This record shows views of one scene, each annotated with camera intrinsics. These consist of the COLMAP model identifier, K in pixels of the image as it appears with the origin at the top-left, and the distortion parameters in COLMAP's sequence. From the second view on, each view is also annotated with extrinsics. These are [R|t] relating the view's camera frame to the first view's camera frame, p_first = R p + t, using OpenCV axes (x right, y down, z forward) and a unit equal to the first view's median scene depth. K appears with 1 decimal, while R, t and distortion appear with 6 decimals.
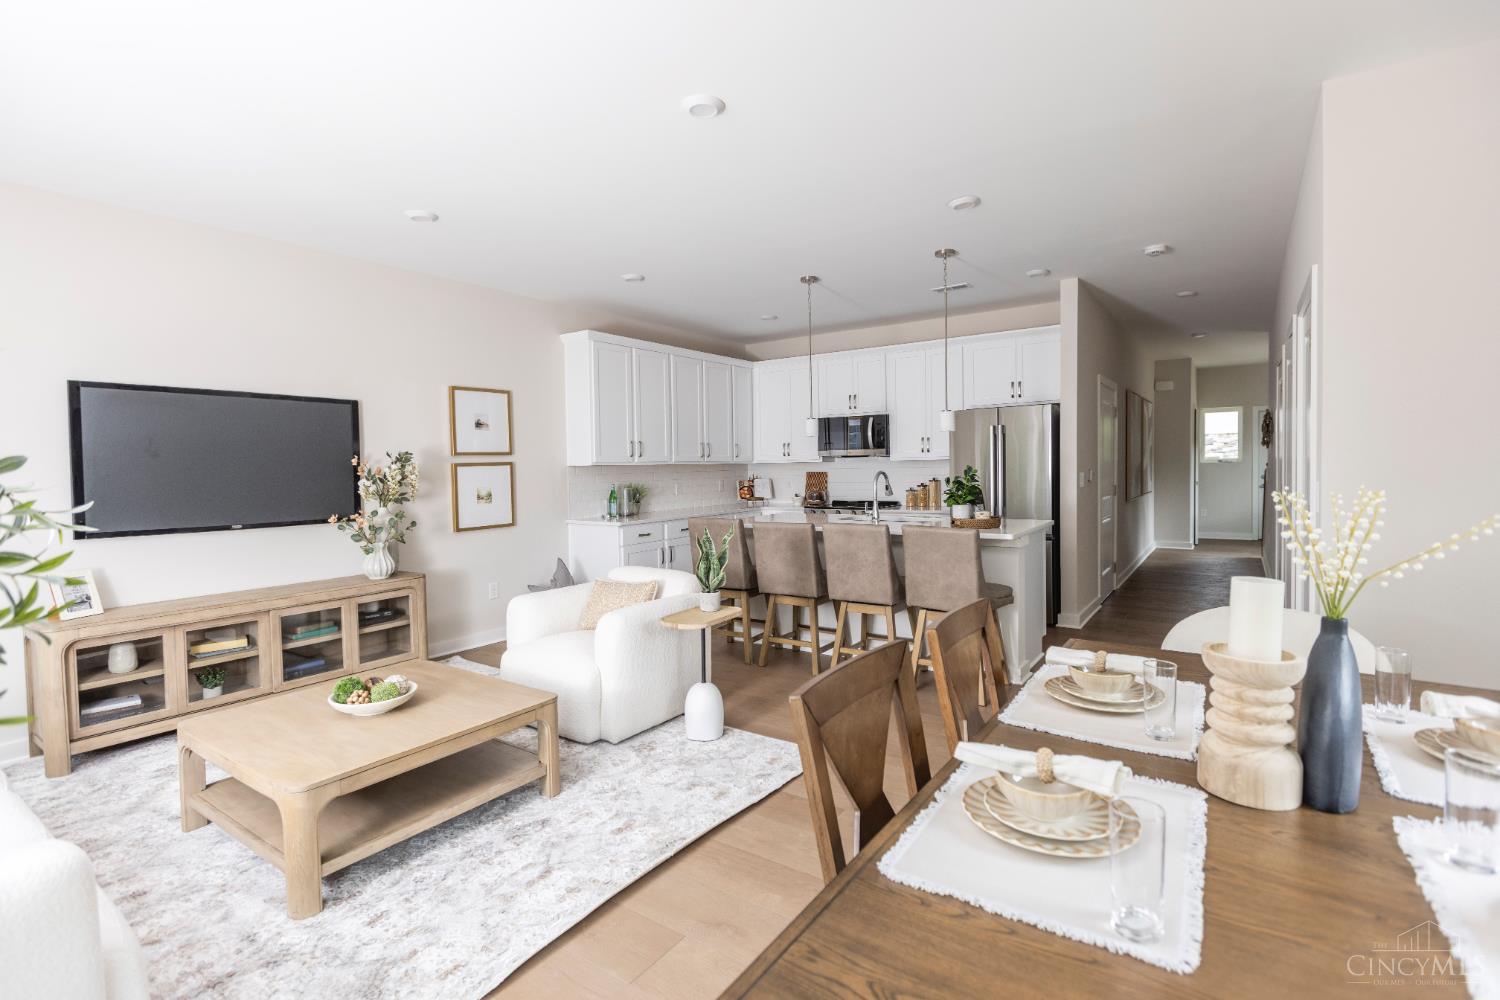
lens RADIAL K [[691.9, 0, 753.8], [0, 691.9, 488.1], [0, 0, 1]] dist [-0.003032, -0.000878]
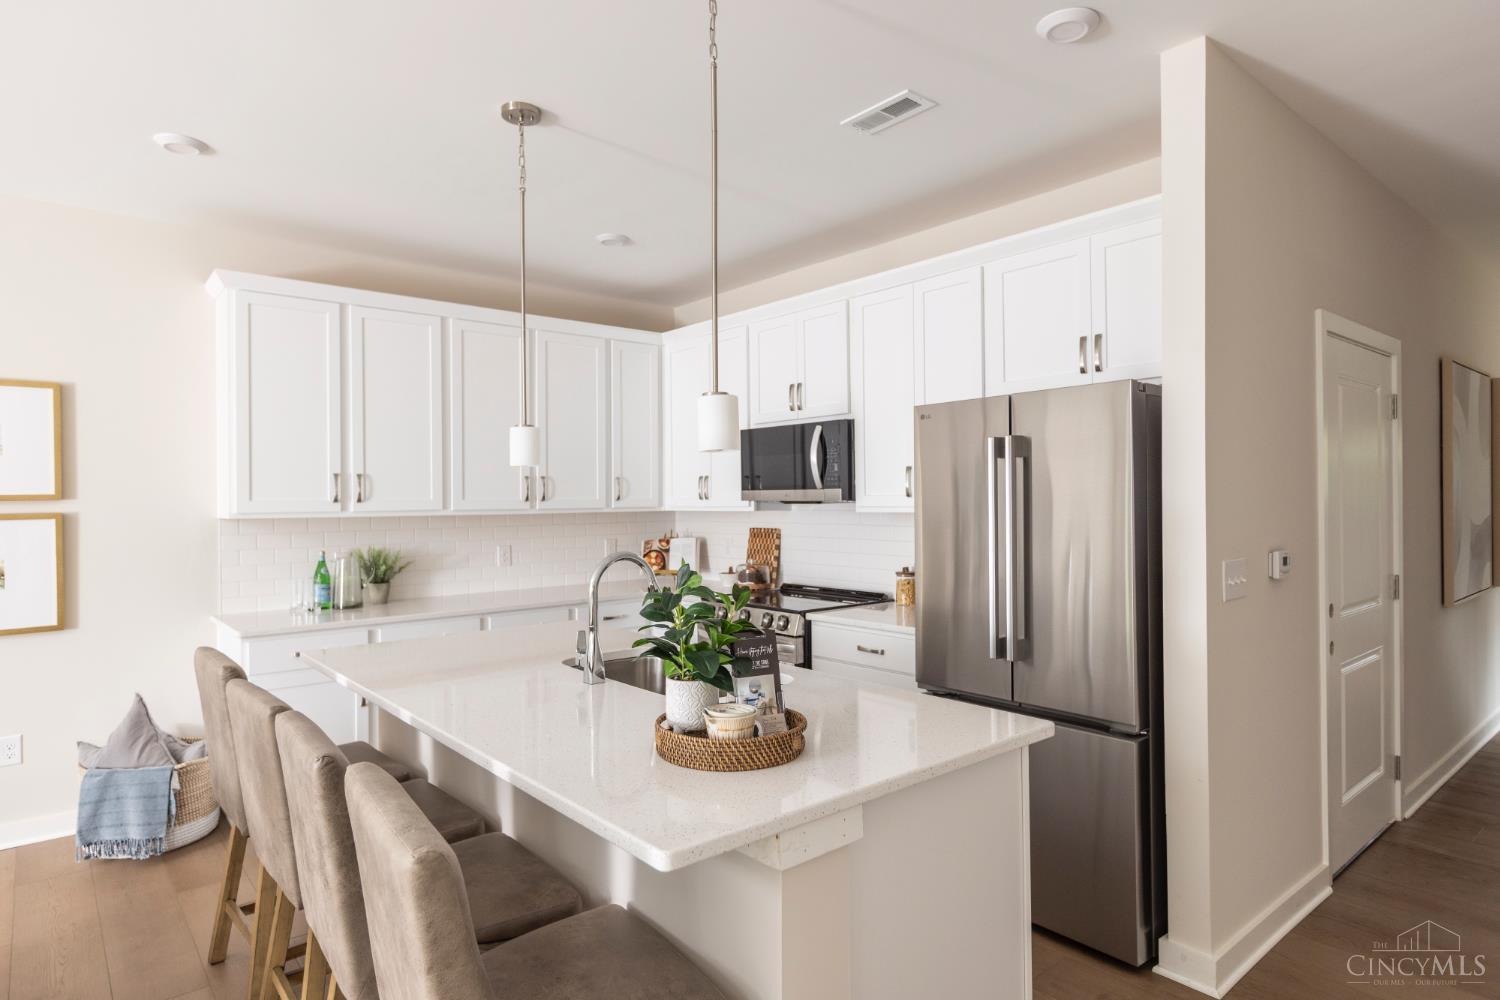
lens RADIAL K [[838.0, 0, 742.4], [0, 838.0, 496.2], [0, 0, 1]] dist [0.005265, -0.001129]
pose [[0.965399, 0.008310, -0.260644, 0.440829], [-0.016462, 0.999441, -0.029109, -0.052267], [0.260256, 0.032393, 0.964996, 0.642347]]
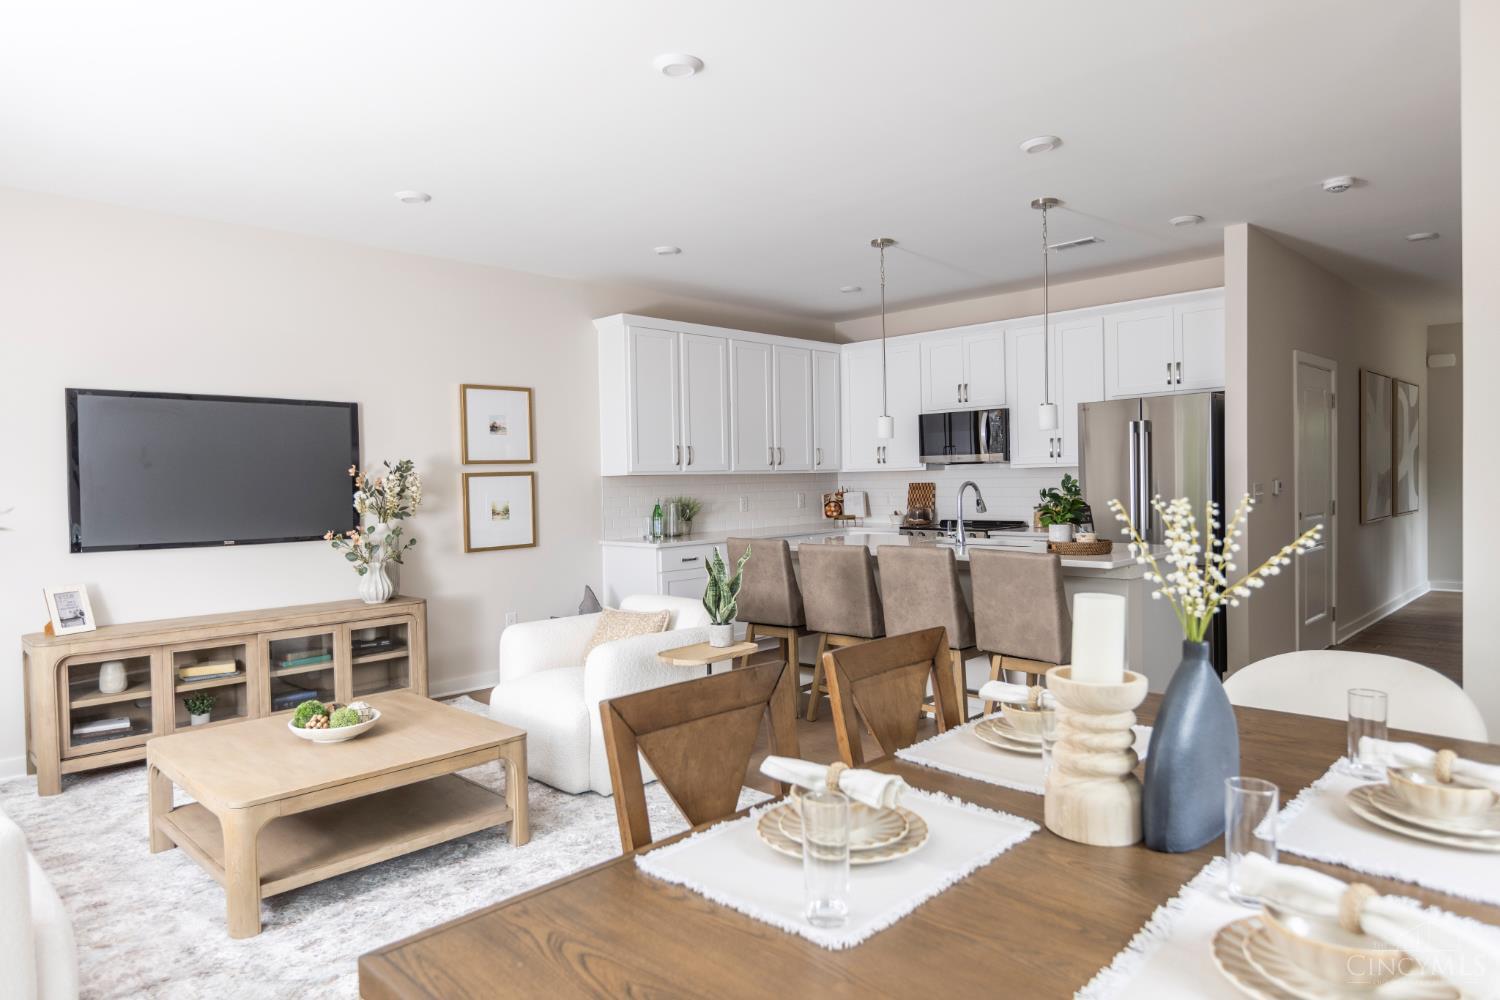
lens RADIAL K [[909.6, 0, 752.0], [0, 909.6, 498.5], [0, 0, 1]] dist [-0.003147, 0.000011]
pose [[0.985671, 0.001676, -0.168672, 0.134547], [-0.002983, 0.999967, -0.007495, 0.003929], [0.168654, 0.007891, 0.985644, -0.073887]]
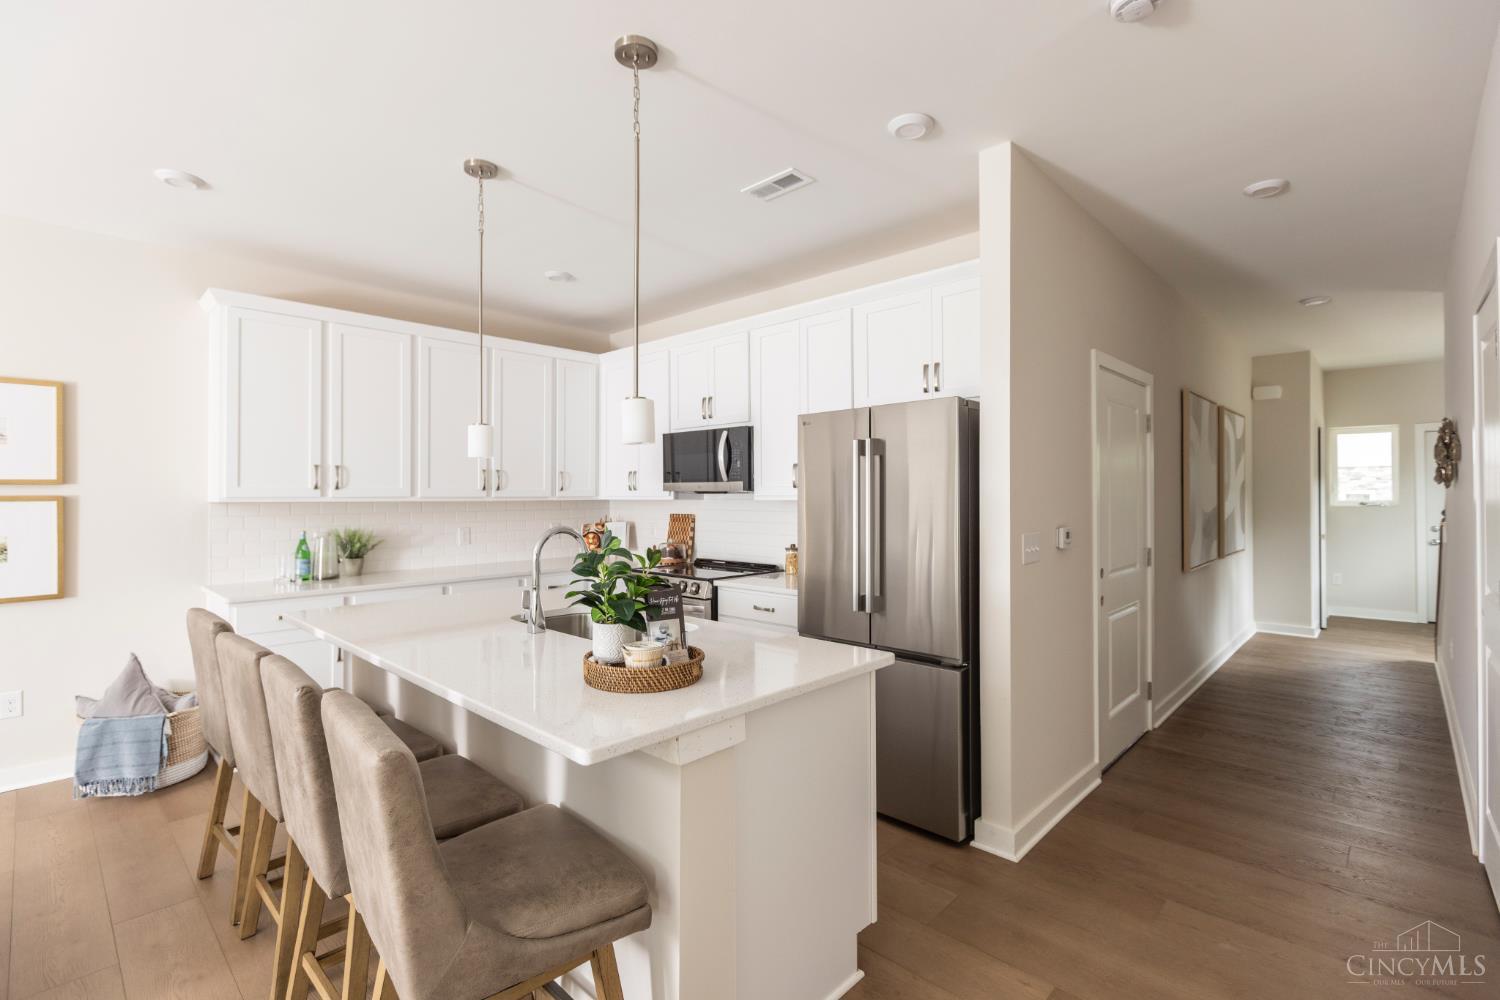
lens RADIAL K [[683.2, 0, 744.8], [0, 683.2, 489.5], [0, 0, 1]] dist [-0.004445, -0.000400]
pose [[0.988061, 0.014033, -0.153424, 0.453920], [-0.020011, 0.999097, -0.037483, -0.042211], [0.152759, 0.040106, 0.987449, 0.628362]]
